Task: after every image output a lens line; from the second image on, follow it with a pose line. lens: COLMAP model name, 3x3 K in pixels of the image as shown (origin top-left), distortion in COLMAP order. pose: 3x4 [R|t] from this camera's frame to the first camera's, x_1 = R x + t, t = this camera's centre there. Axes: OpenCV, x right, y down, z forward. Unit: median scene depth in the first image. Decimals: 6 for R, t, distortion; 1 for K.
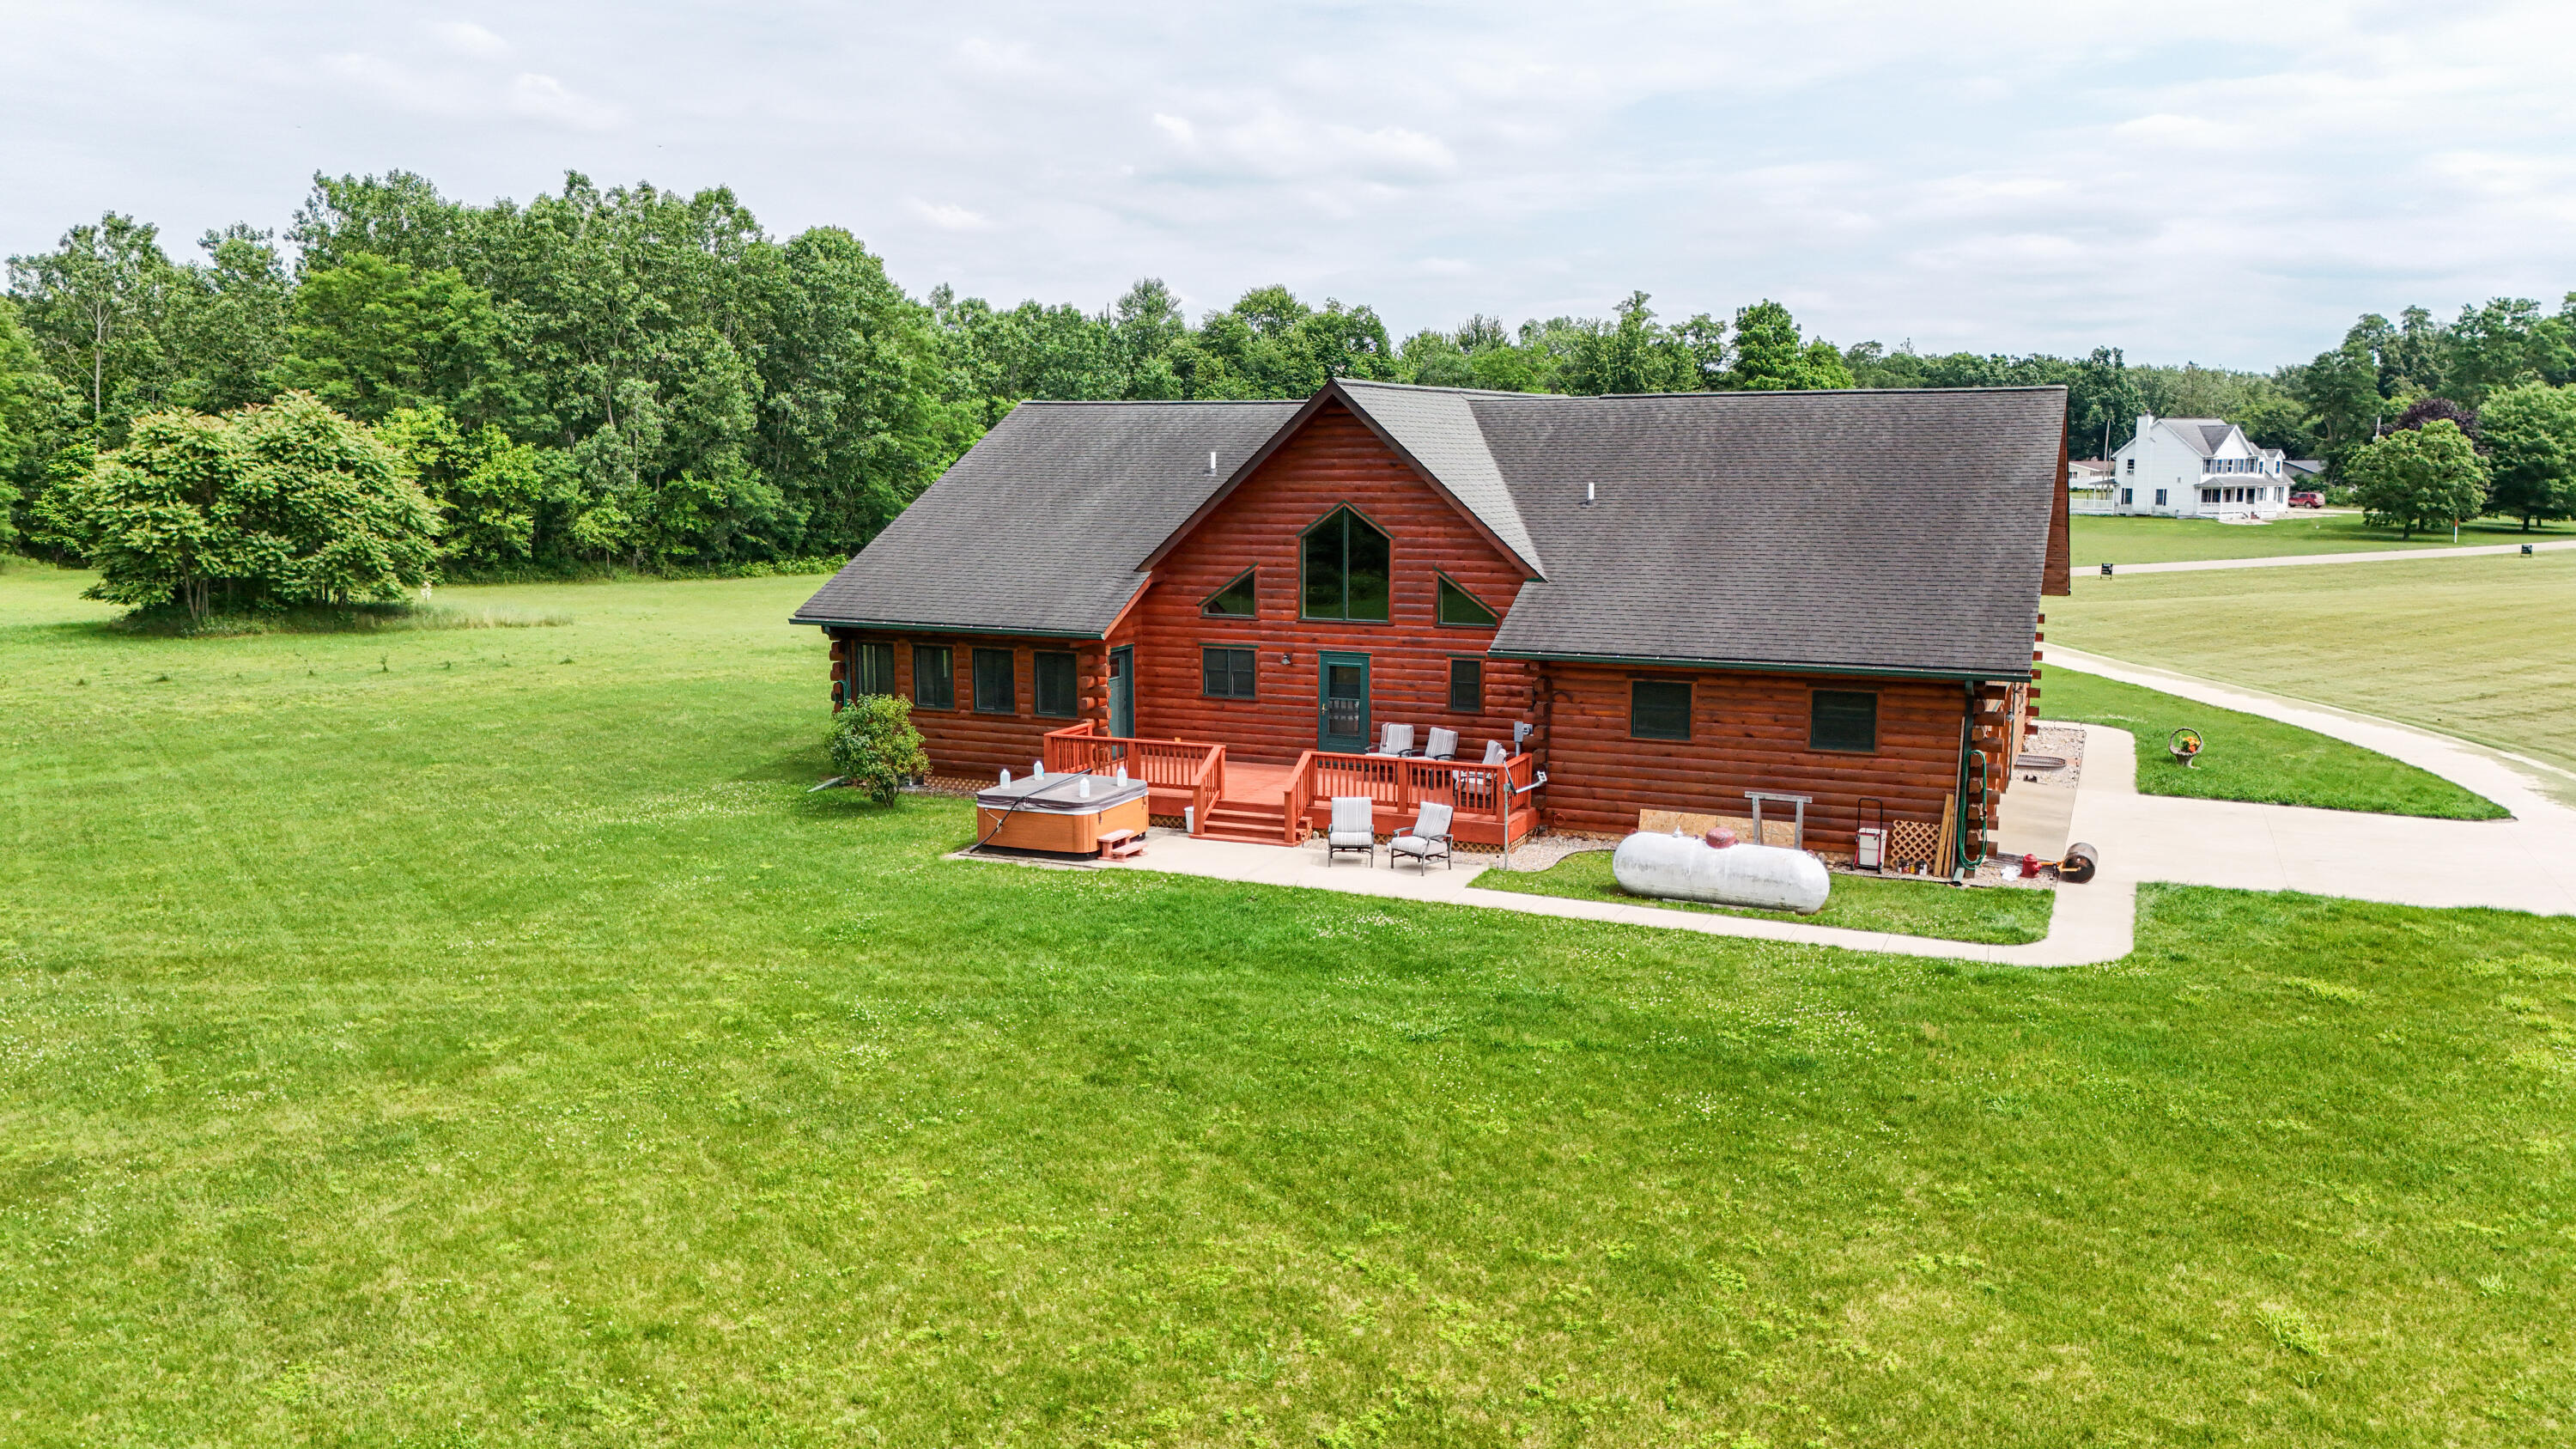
lens RADIAL K [[1883.8, 0, 1290.5], [0, 1883.8, 723.8], [0, 0, 1]] dist [0.077214, -0.072764]
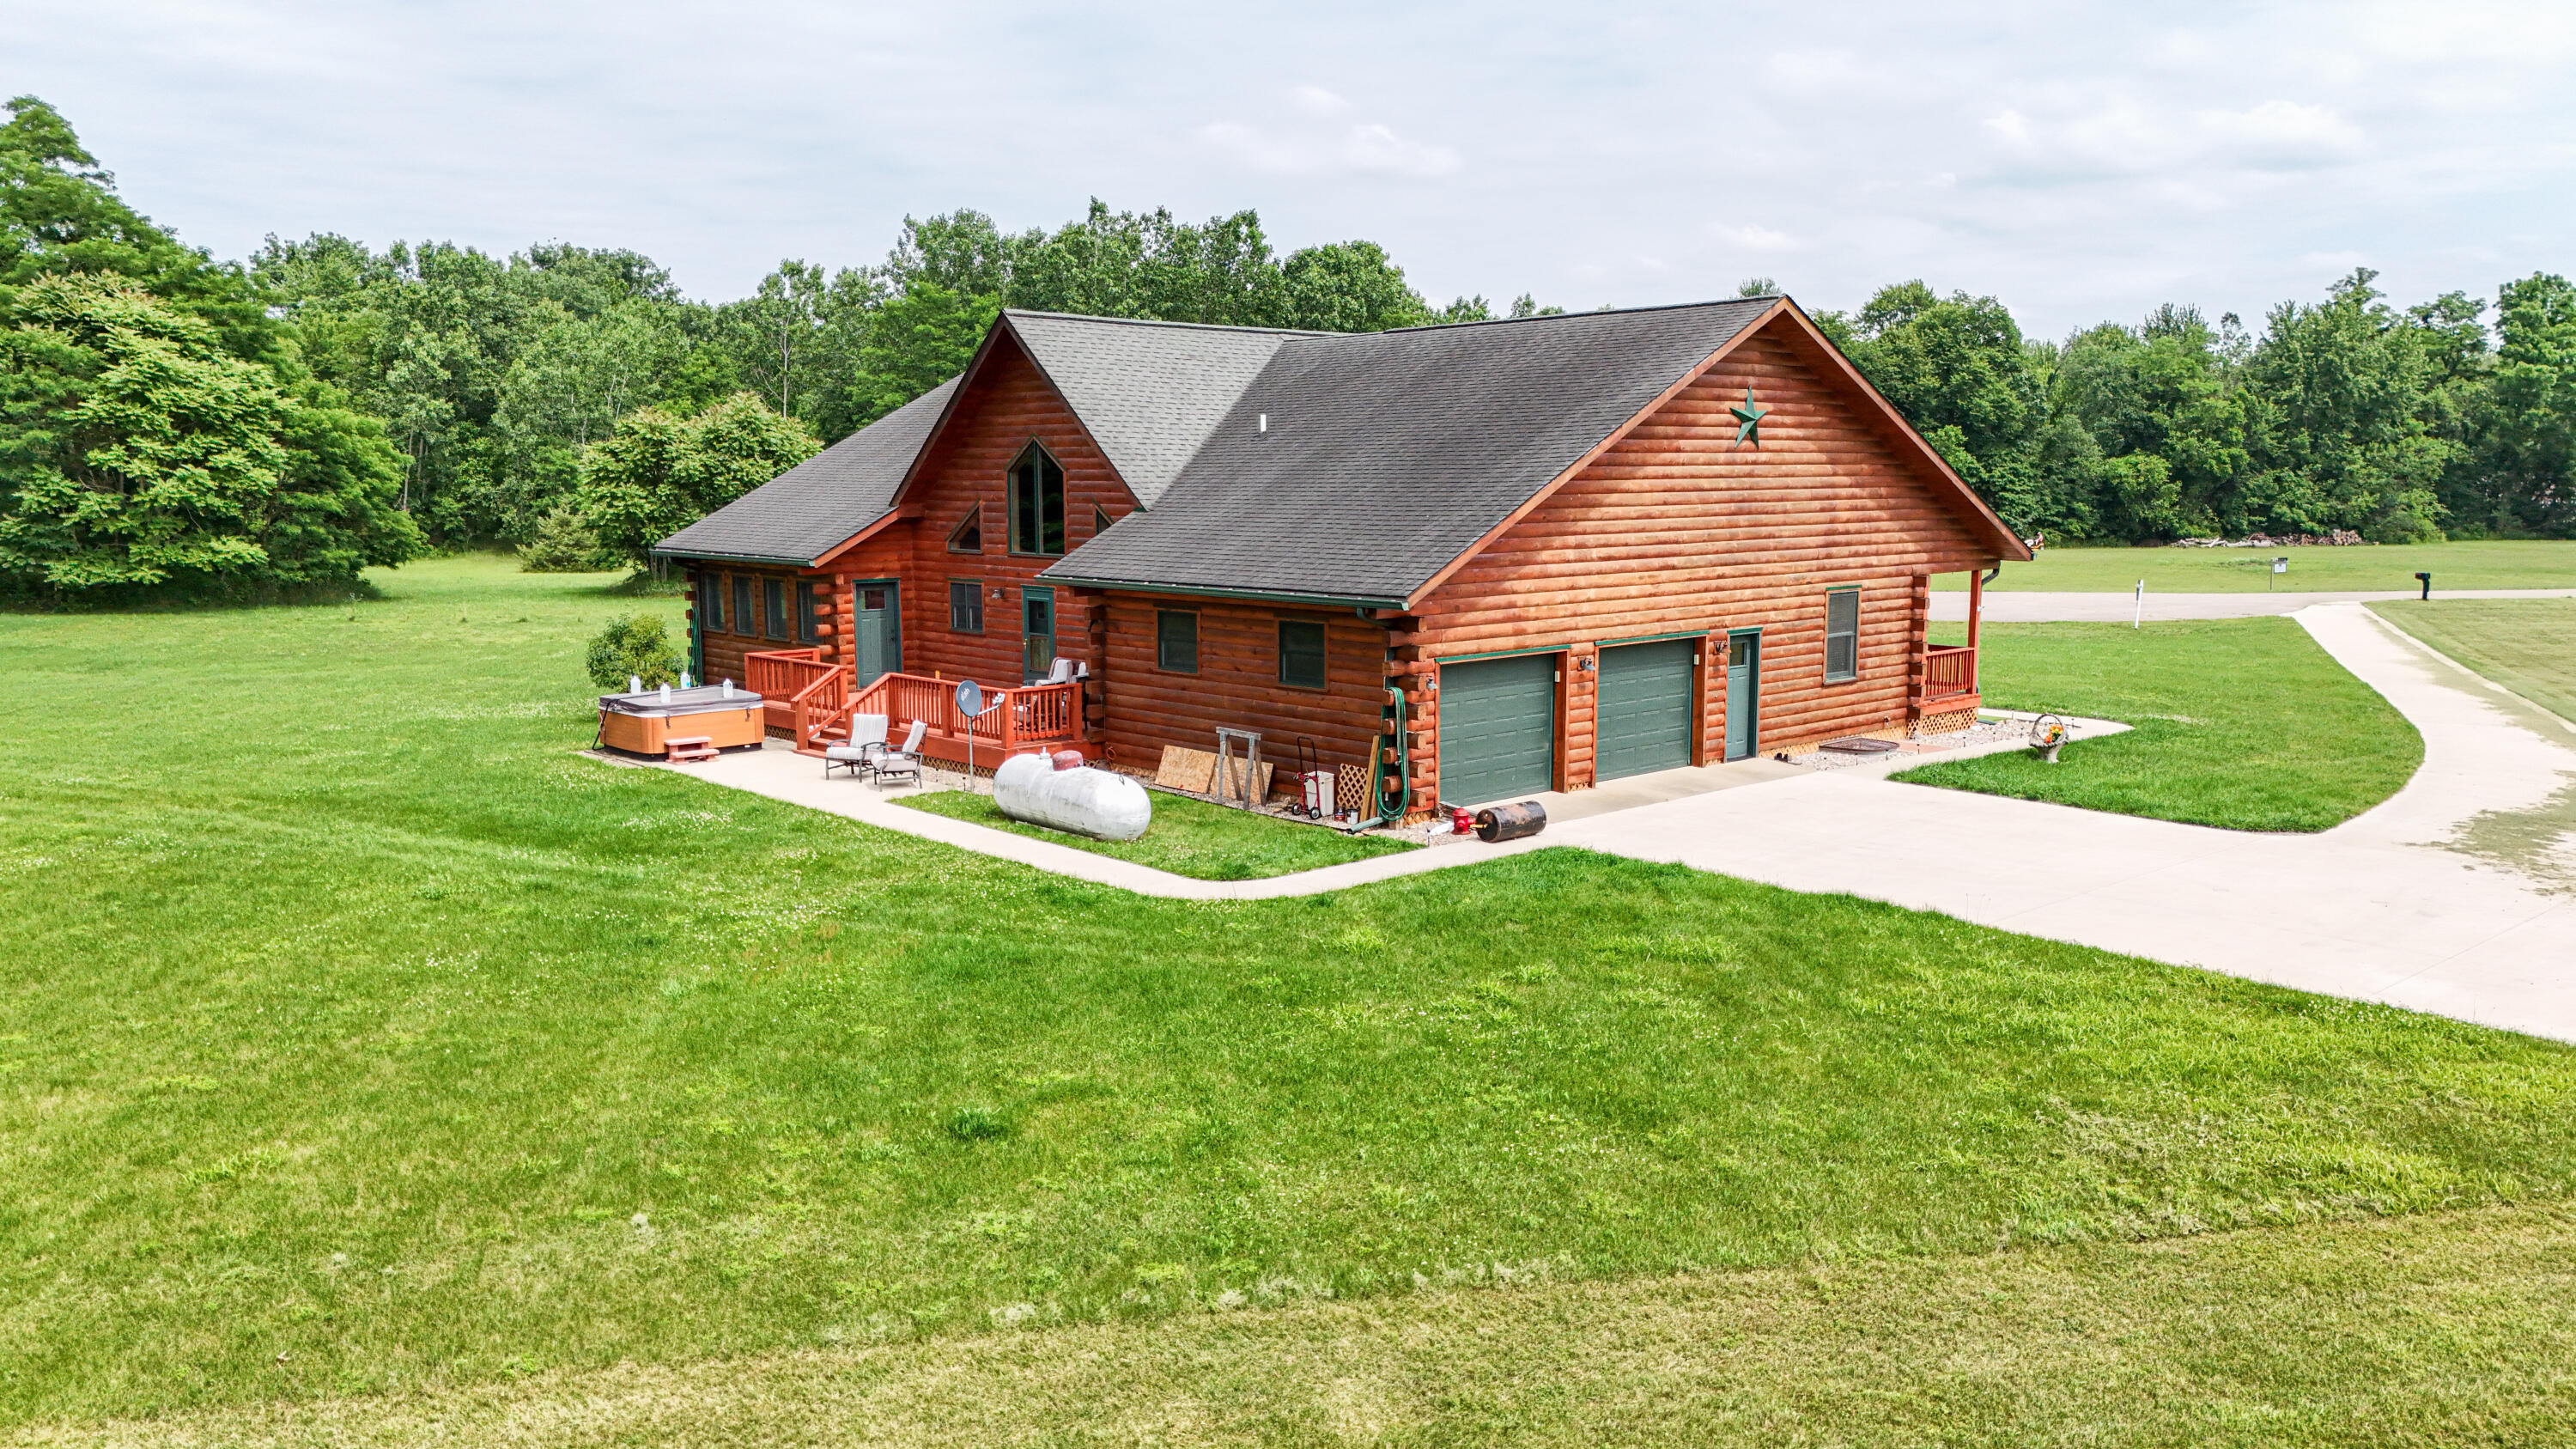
lens RADIAL K [[1883.8, 0, 1295.6], [0, 1883.8, 722.0], [0, 0, 1]] dist [0.077214, -0.072764]
pose [[0.918313, 0.048871, -0.392826, 0.277220], [-0.054492, 0.998509, -0.003164, 0.014765], [0.392086, 0.024312, 0.919607, 0.067577]]
